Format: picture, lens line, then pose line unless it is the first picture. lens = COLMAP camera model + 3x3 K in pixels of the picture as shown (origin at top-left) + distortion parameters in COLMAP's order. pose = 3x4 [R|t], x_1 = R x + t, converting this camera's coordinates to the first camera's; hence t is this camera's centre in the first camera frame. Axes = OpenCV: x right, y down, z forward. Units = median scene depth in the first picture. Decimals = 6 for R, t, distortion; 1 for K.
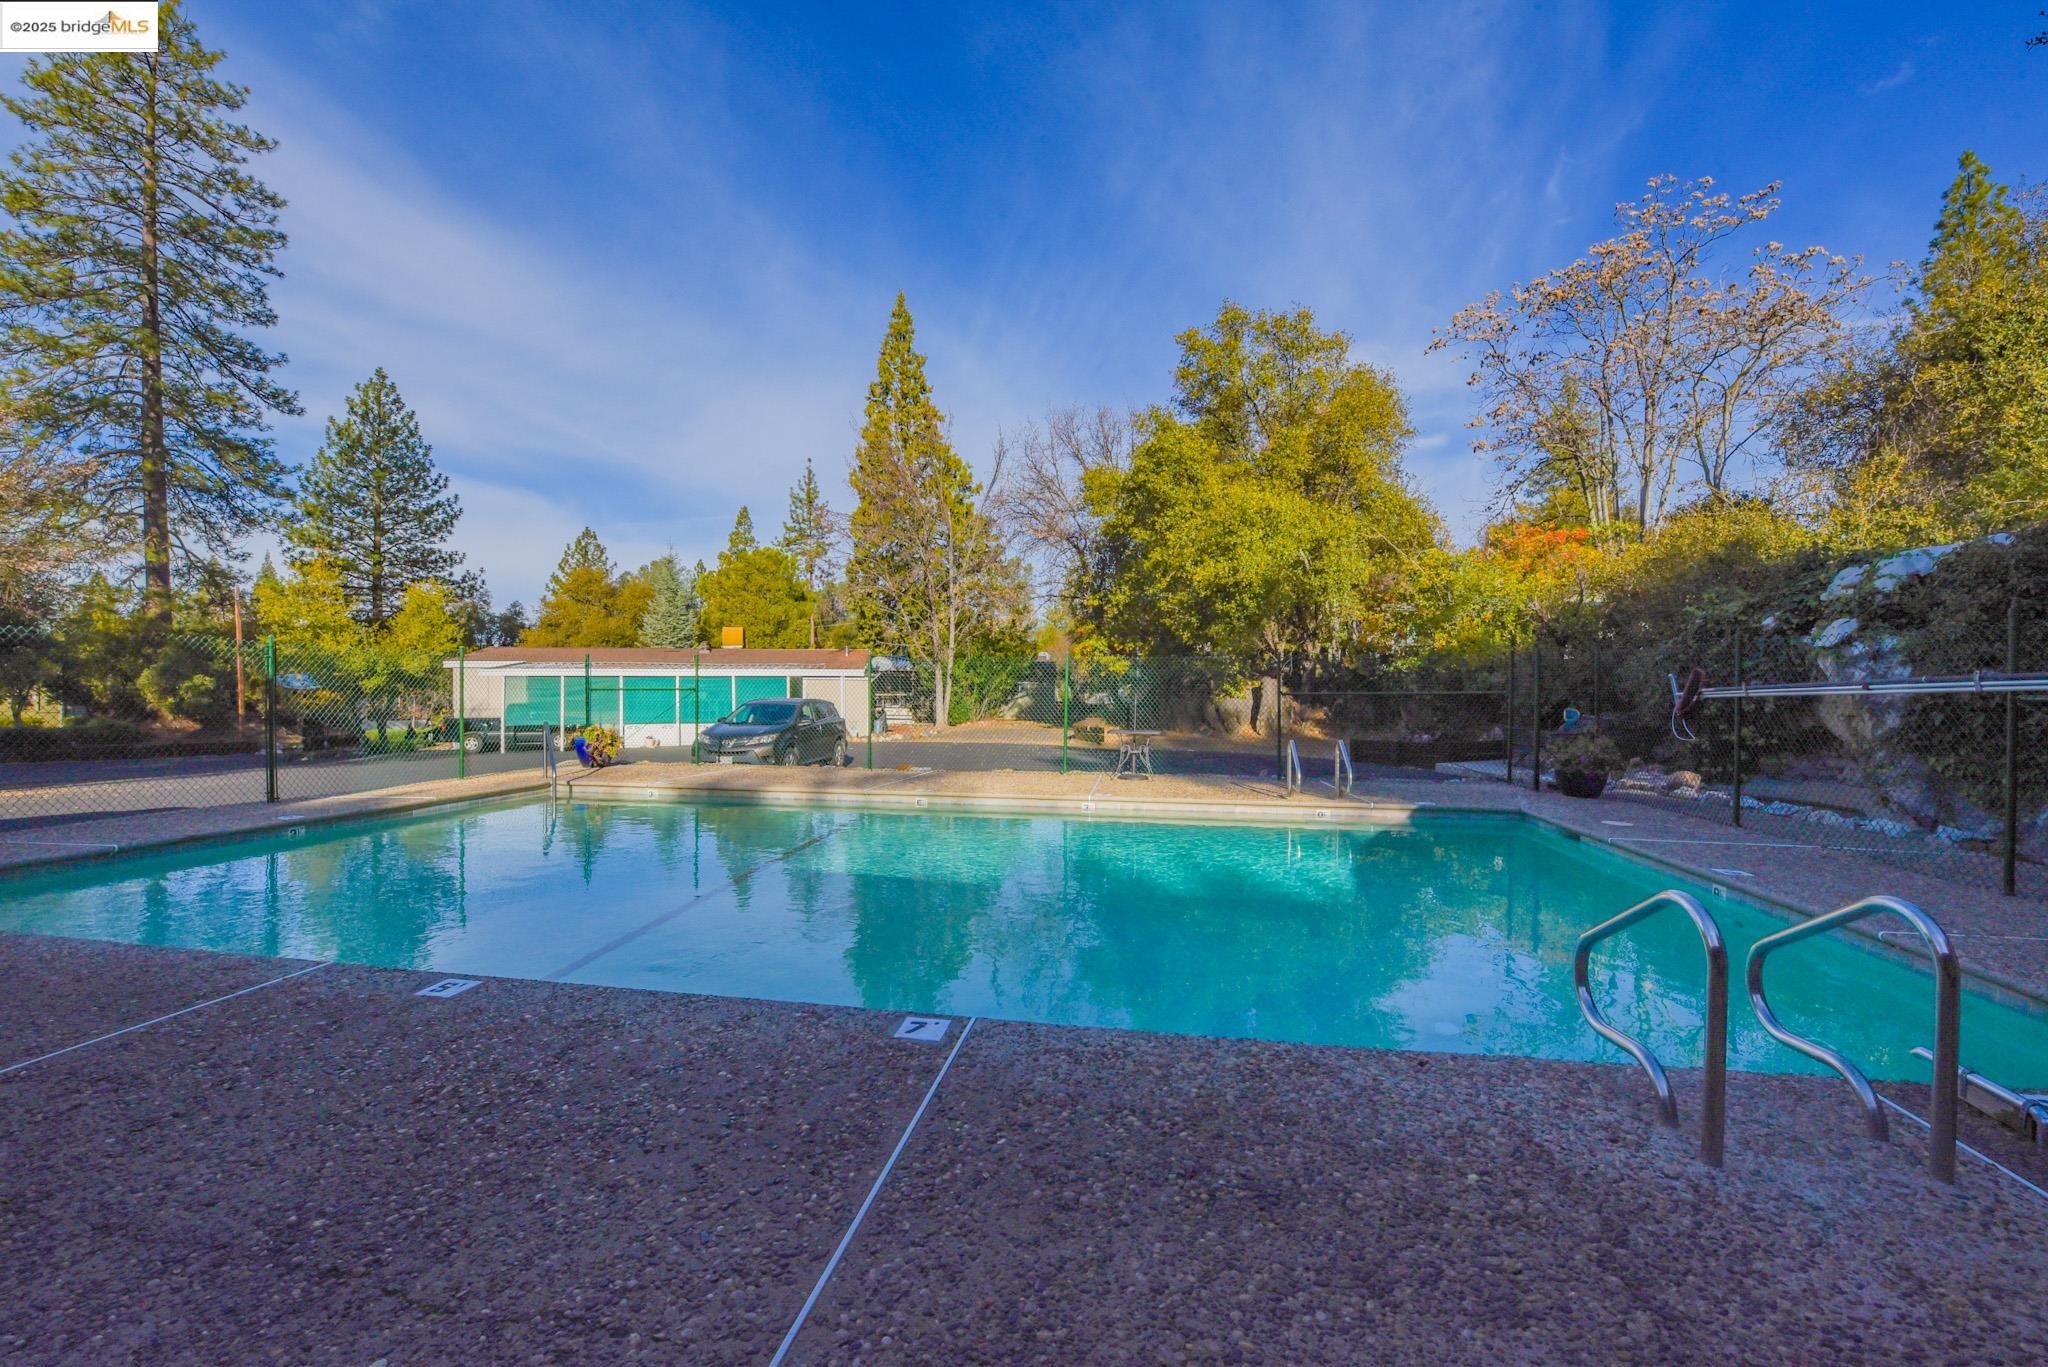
lens RADIAL K [[810.3, 0, 1018.9], [0, 810.3, 683.8], [0, 0, 1]] dist [-0.020119, -0.000618]
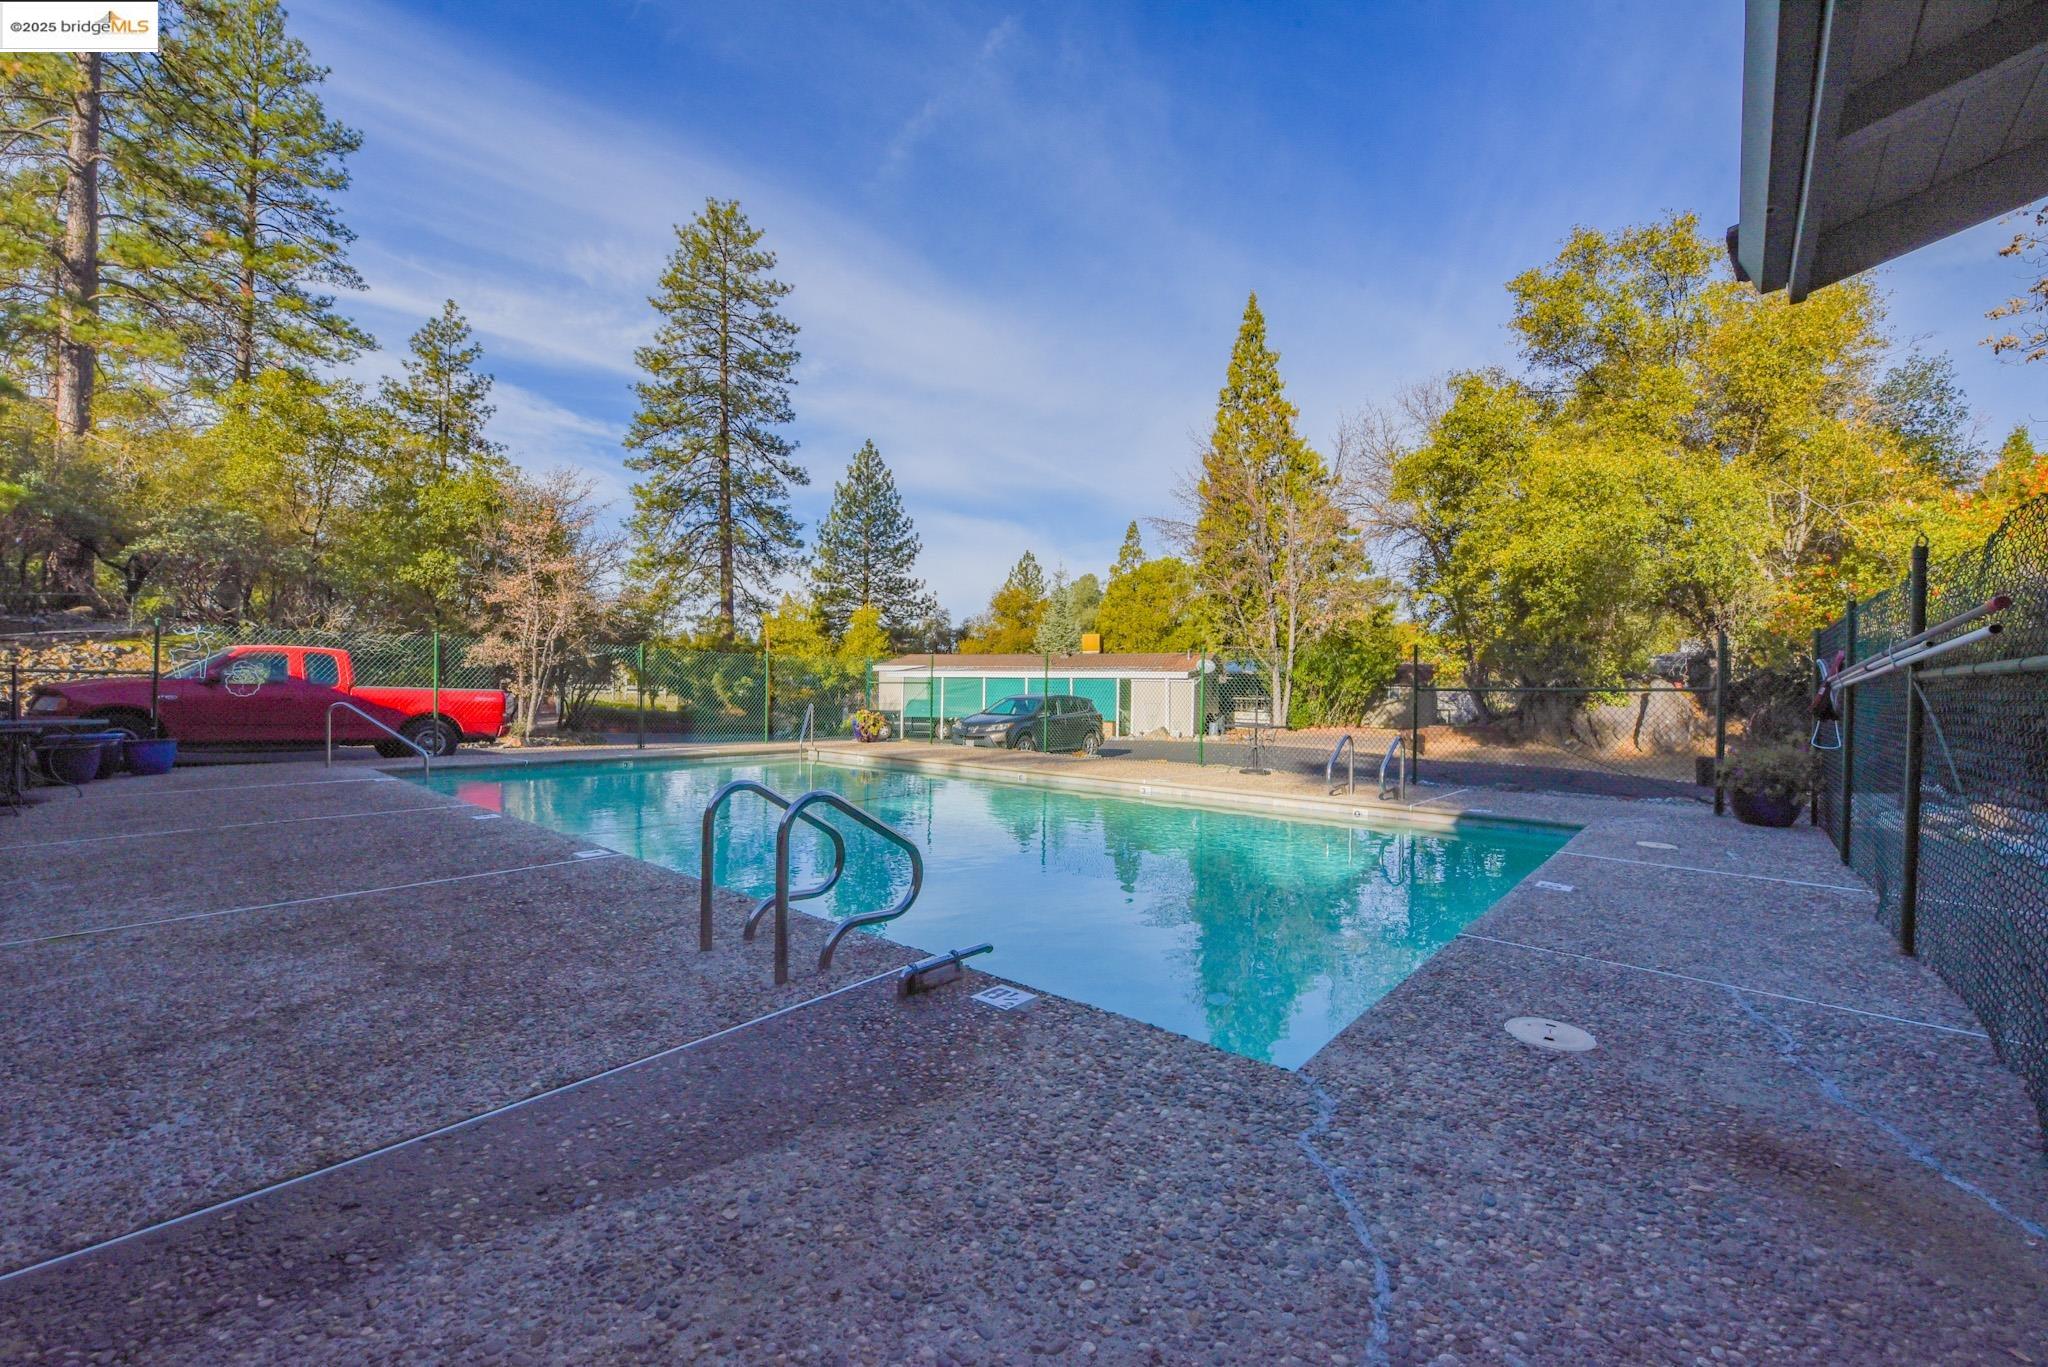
lens RADIAL K [[812.2, 0, 1014.9], [0, 812.2, 688.8], [0, 0, 1]] dist [-0.018199, -0.001748]
pose [[0.860270, 0.009157, -0.509757, 0.112475], [-0.010572, 0.999944, 0.000122, 0.004749], [0.509730, 0.005284, 0.860318, -0.001582]]
